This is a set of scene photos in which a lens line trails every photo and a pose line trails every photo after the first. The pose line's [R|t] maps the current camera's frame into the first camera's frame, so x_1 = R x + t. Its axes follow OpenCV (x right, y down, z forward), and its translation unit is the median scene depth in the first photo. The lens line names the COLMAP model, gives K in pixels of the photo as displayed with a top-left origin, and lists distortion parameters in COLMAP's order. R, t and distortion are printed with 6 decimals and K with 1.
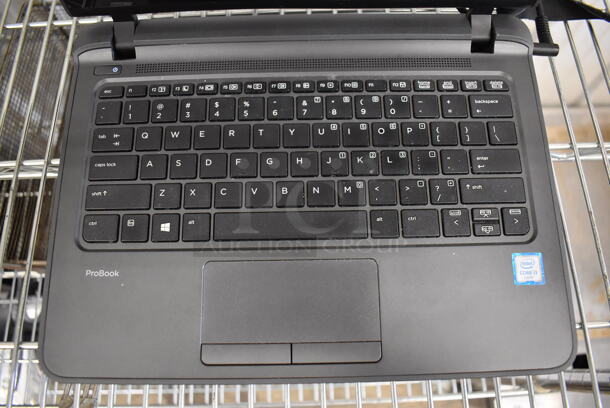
lens RADIAL K [[477.9, 0, 304.9], [0, 477.9, 200.2], [0, 0, 1]] dist [-0.113305, 0.024159]
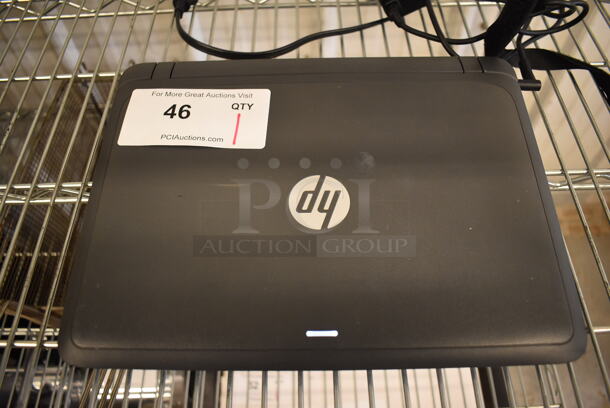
lens RADIAL K [[477.9, 0, 314.8], [0, 477.9, 182.3], [0, 0, 1]] dist [-0.113305, 0.024159]
pose [[0.999930, 0.002489, -0.011547, 0.002856], [-0.005186, 0.970783, -0.239904, 0.185399], [0.010613, 0.239947, 0.970728, -0.073476]]
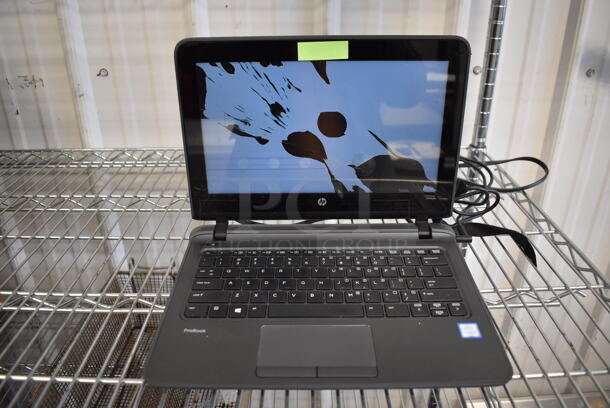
lens RADIAL K [[477.9, 0, 302.9], [0, 477.9, 202.6], [0, 0, 1]] dist [-0.113305, 0.024159]
pose [[0.999603, 0.004166, -0.027858, -0.027894], [-0.022276, 0.722220, -0.691305, 0.831095], [0.017240, 0.691651, 0.722026, -0.380905]]
